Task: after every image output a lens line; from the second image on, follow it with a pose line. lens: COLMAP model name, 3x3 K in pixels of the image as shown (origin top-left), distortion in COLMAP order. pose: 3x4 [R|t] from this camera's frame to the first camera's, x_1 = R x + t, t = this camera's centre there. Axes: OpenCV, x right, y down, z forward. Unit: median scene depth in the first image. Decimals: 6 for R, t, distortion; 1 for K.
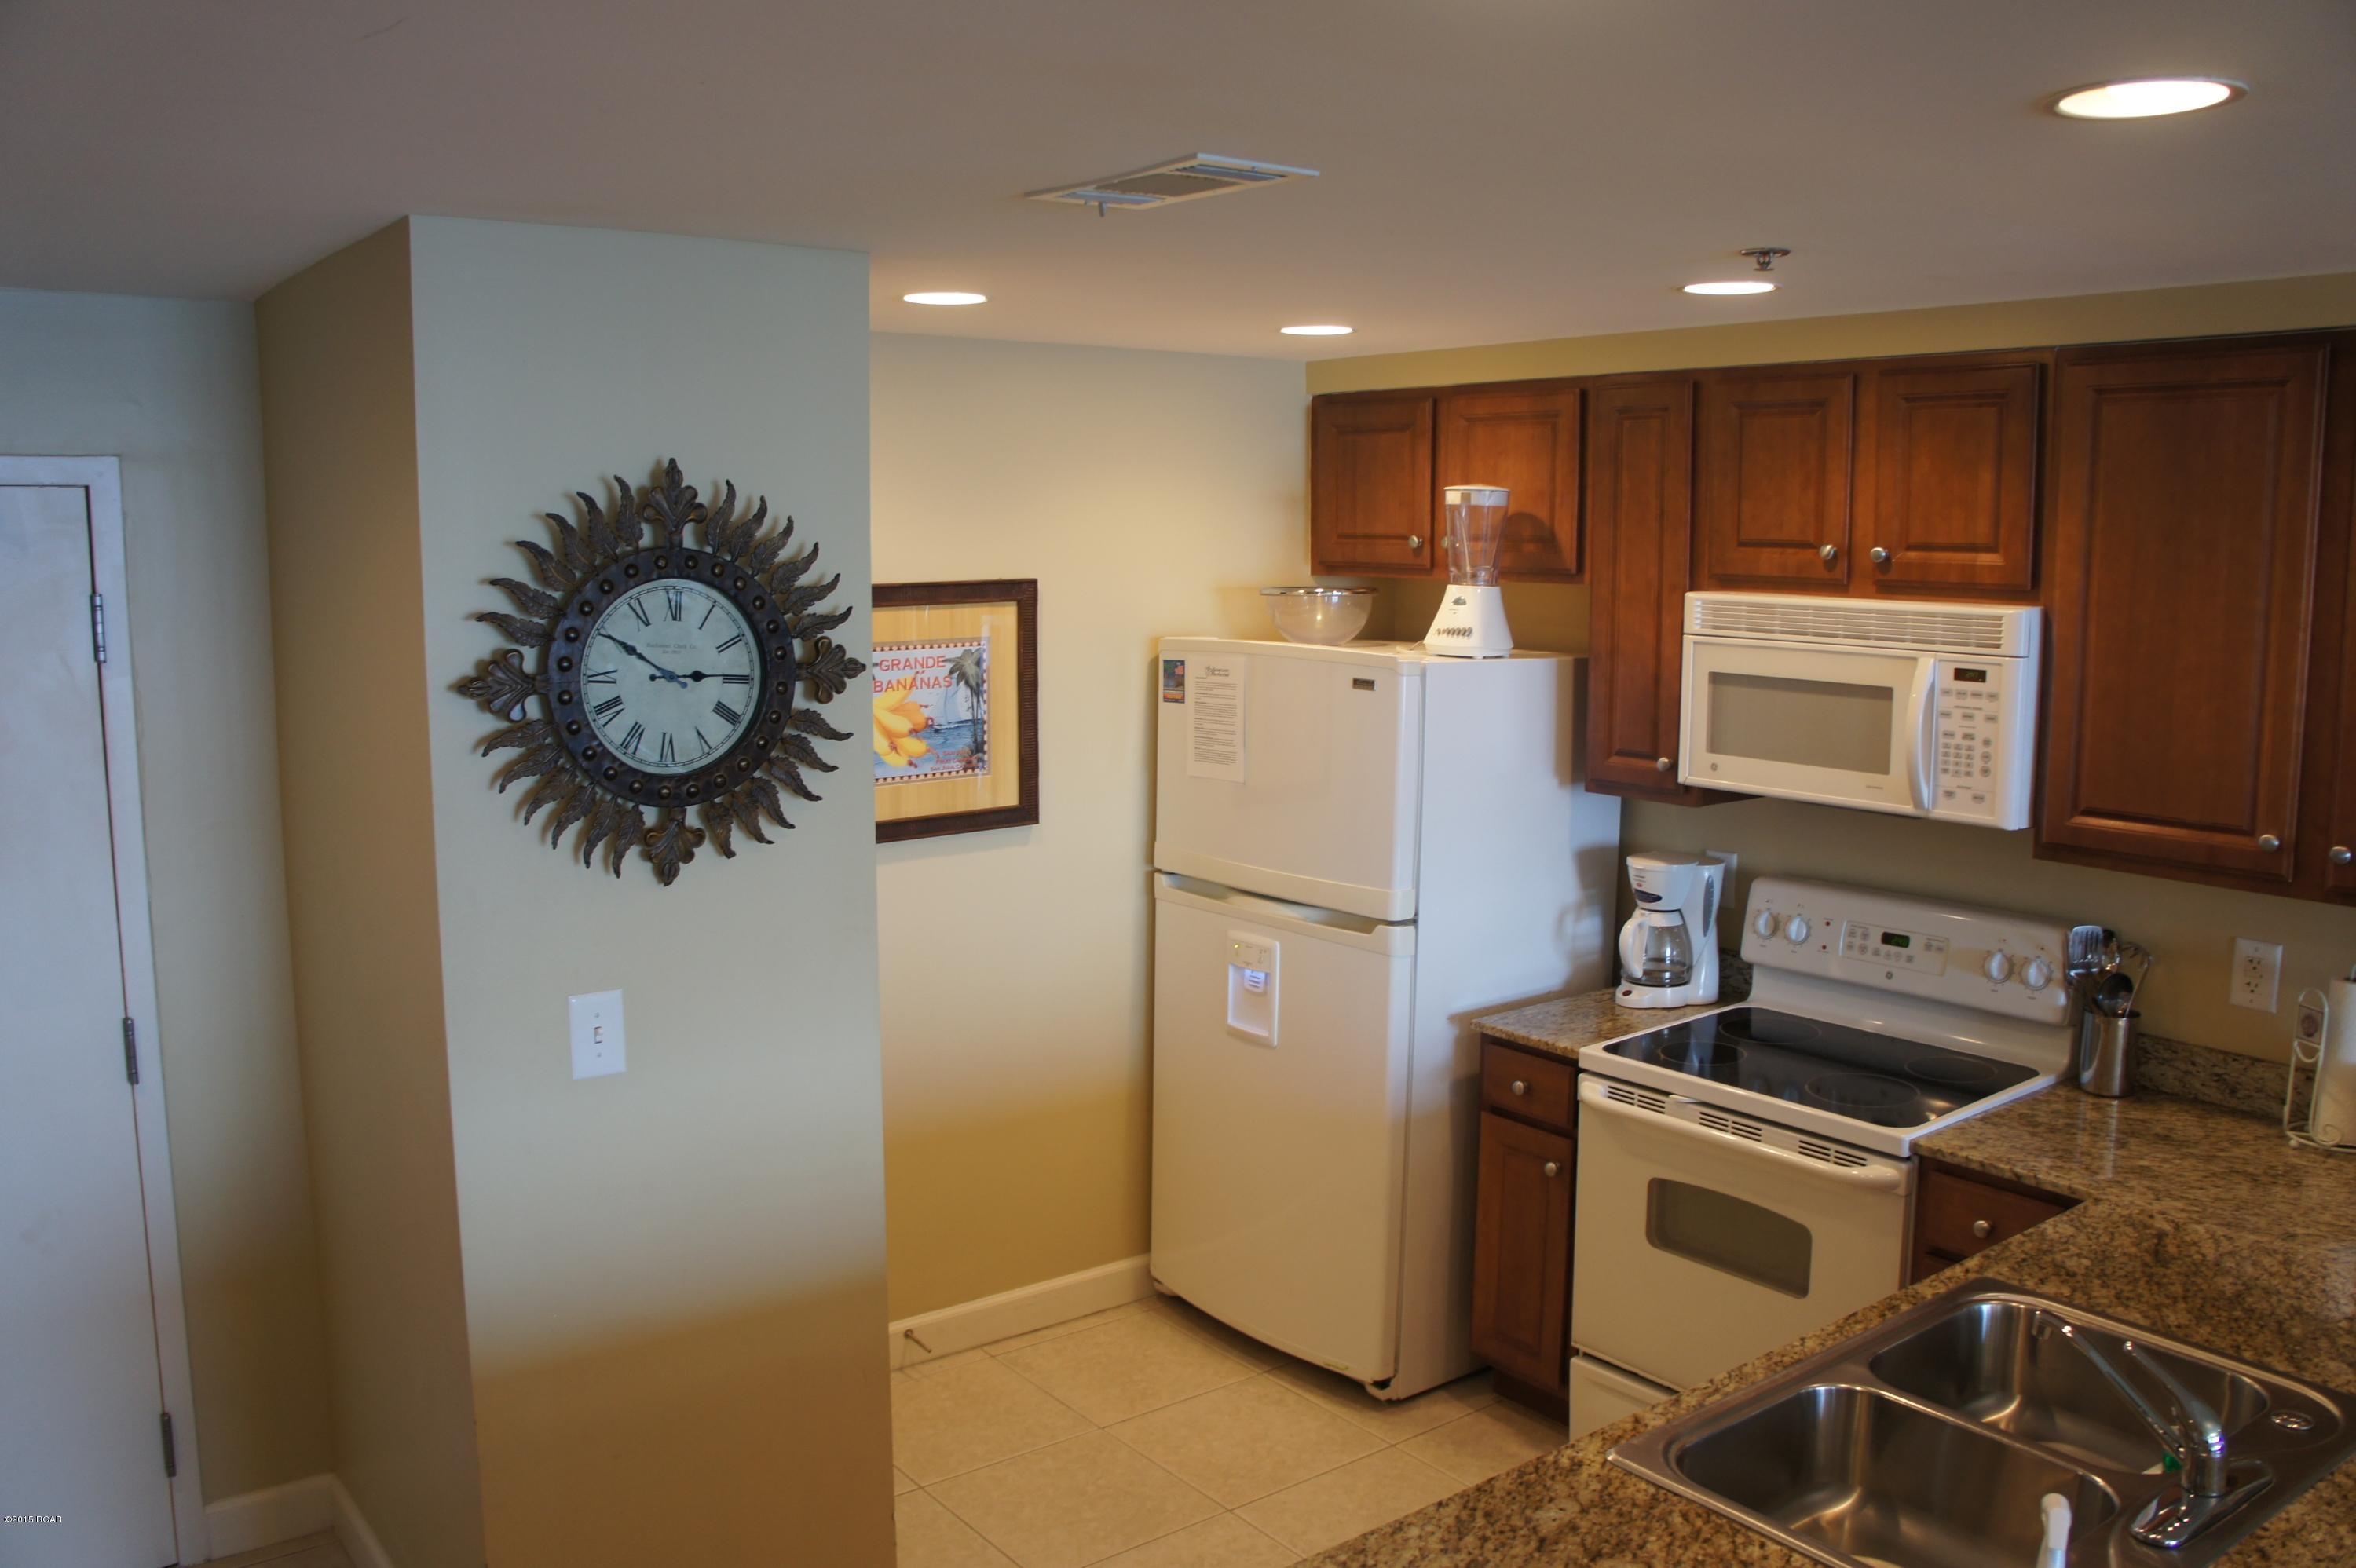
lens RADIAL K [[1888.9, 0, 1180.9], [0, 1888.9, 781.6], [0, 0, 1]] dist [-0.133994, 0.003471]
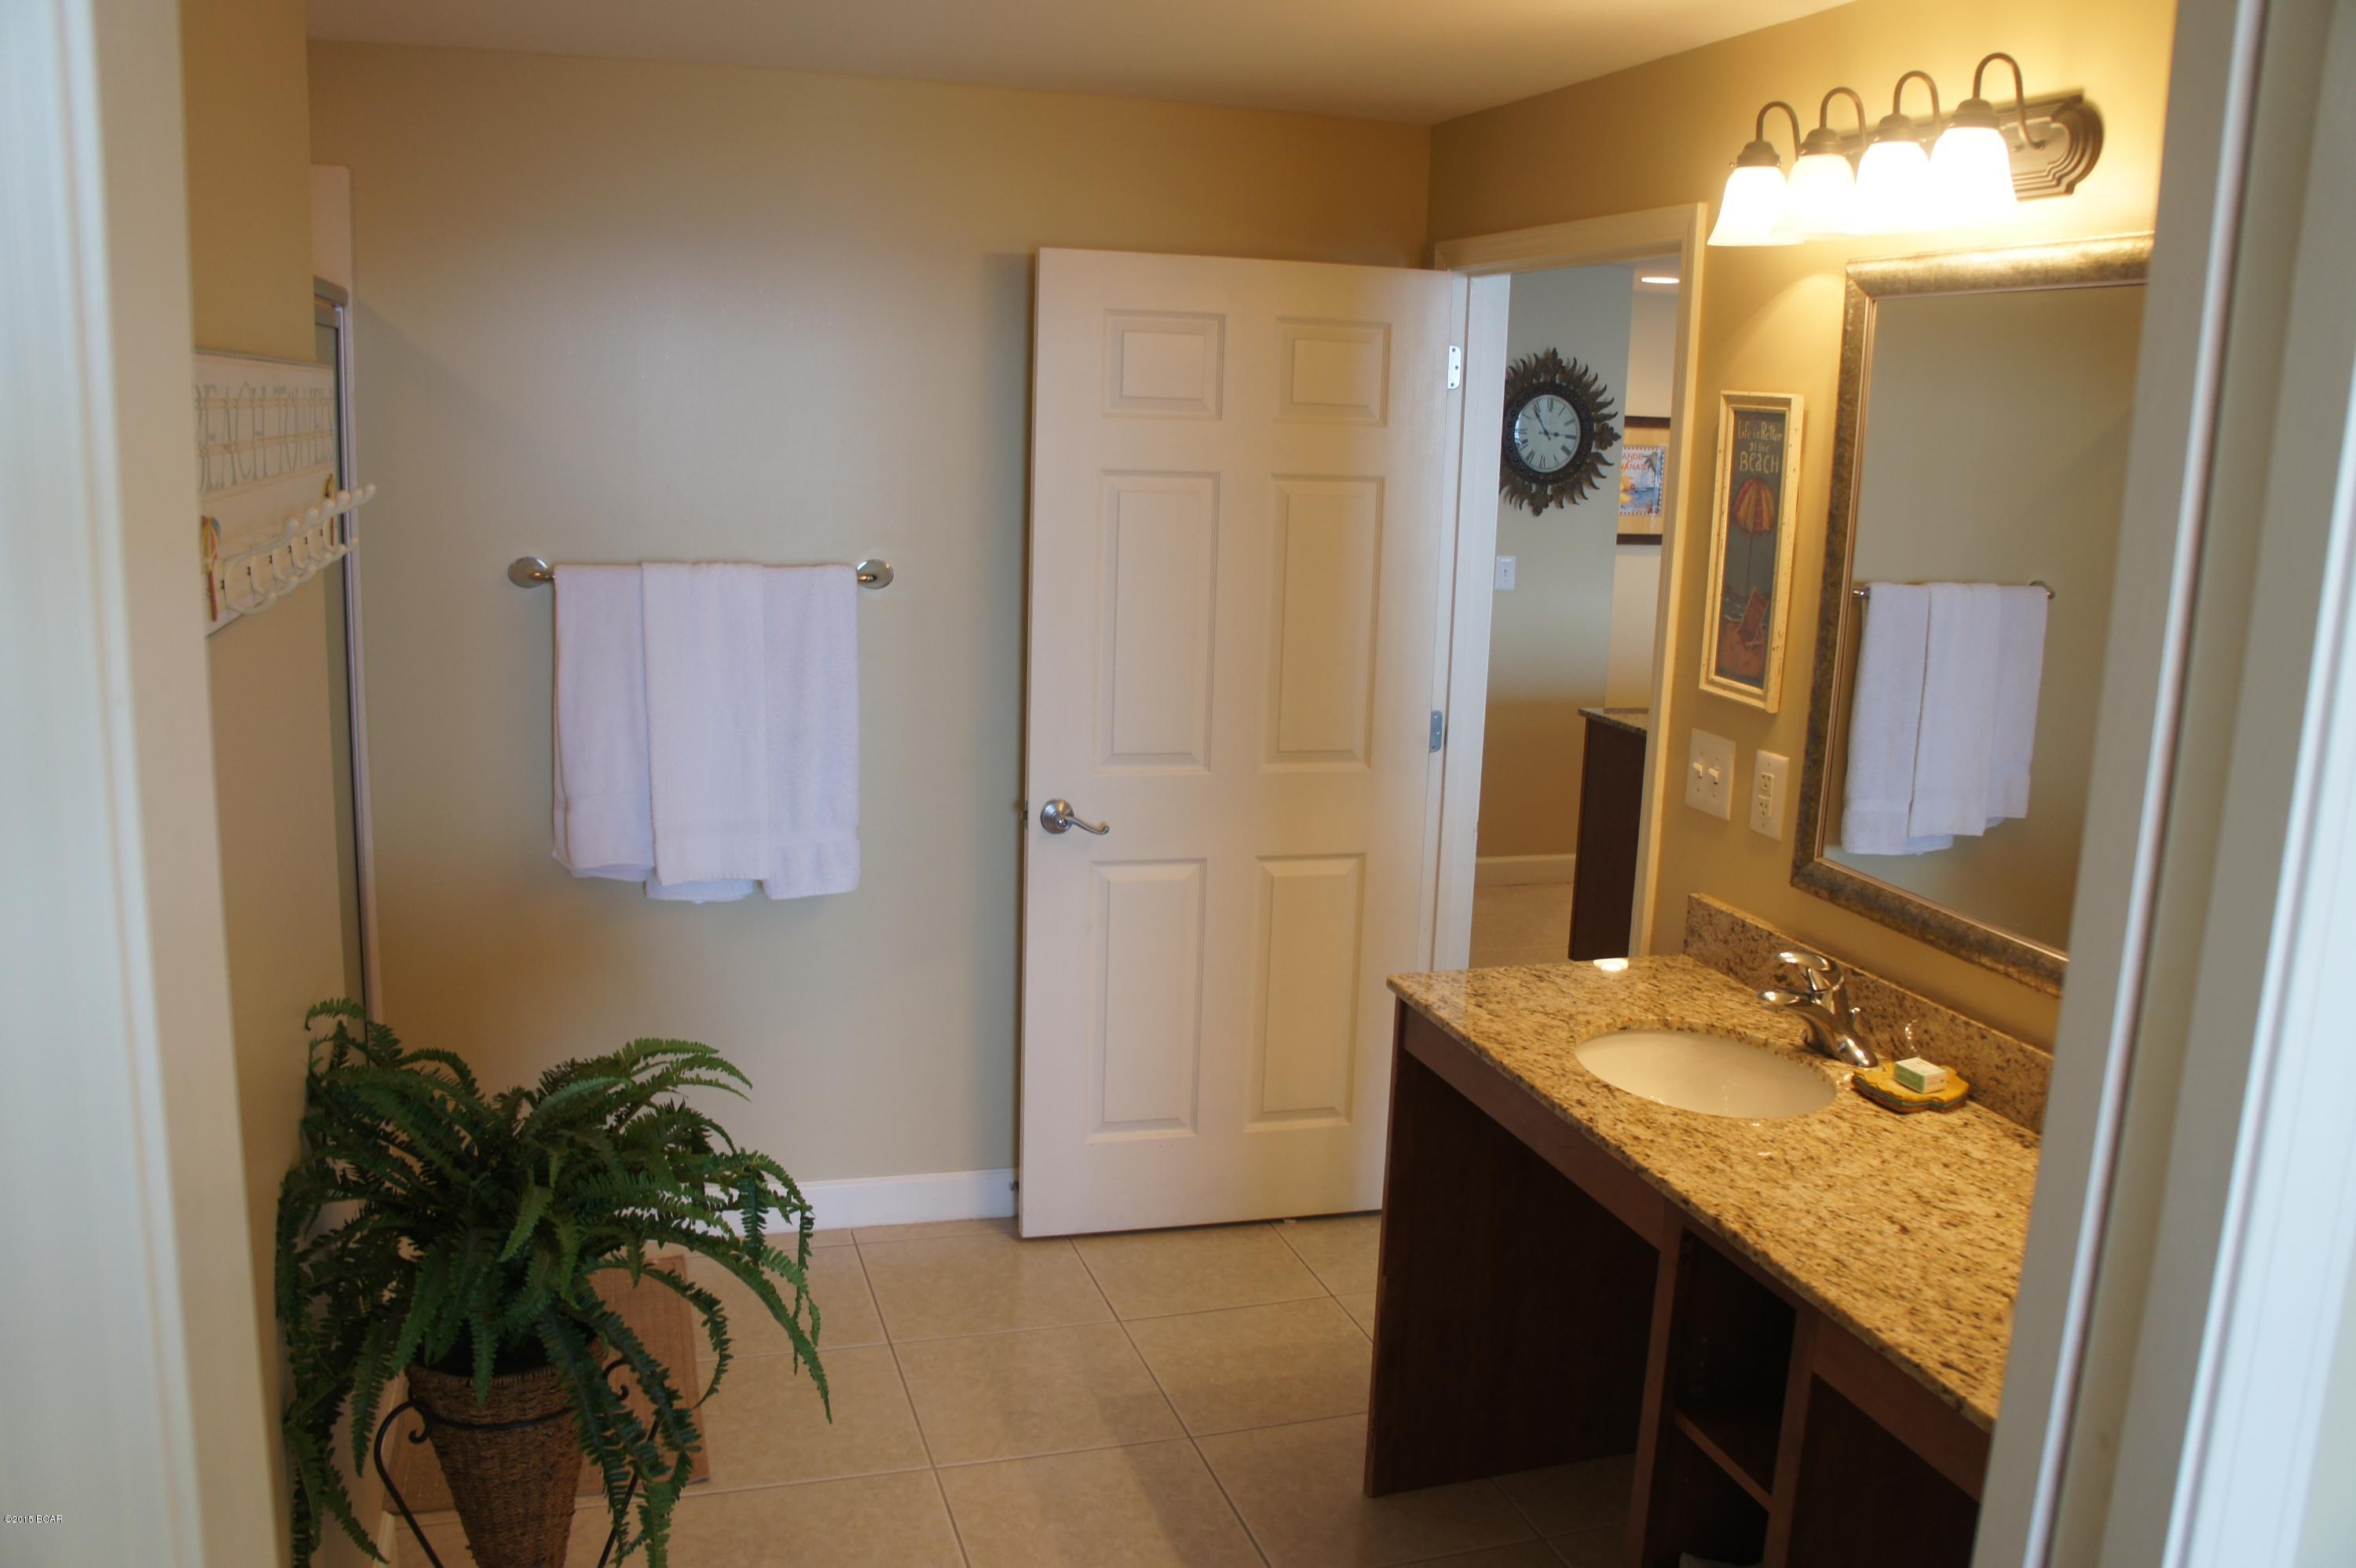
lens RADIAL K [[1888.9, 0, 1175.4], [0, 1888.9, 786.9], [0, 0, 1]] dist [-0.133994, 0.003471]
pose [[0.943140, 0.092975, -0.319127, 0.105757], [-0.076270, 0.995000, 0.064478, 0.290724], [0.323526, -0.036472, 0.945516, -1.556188]]
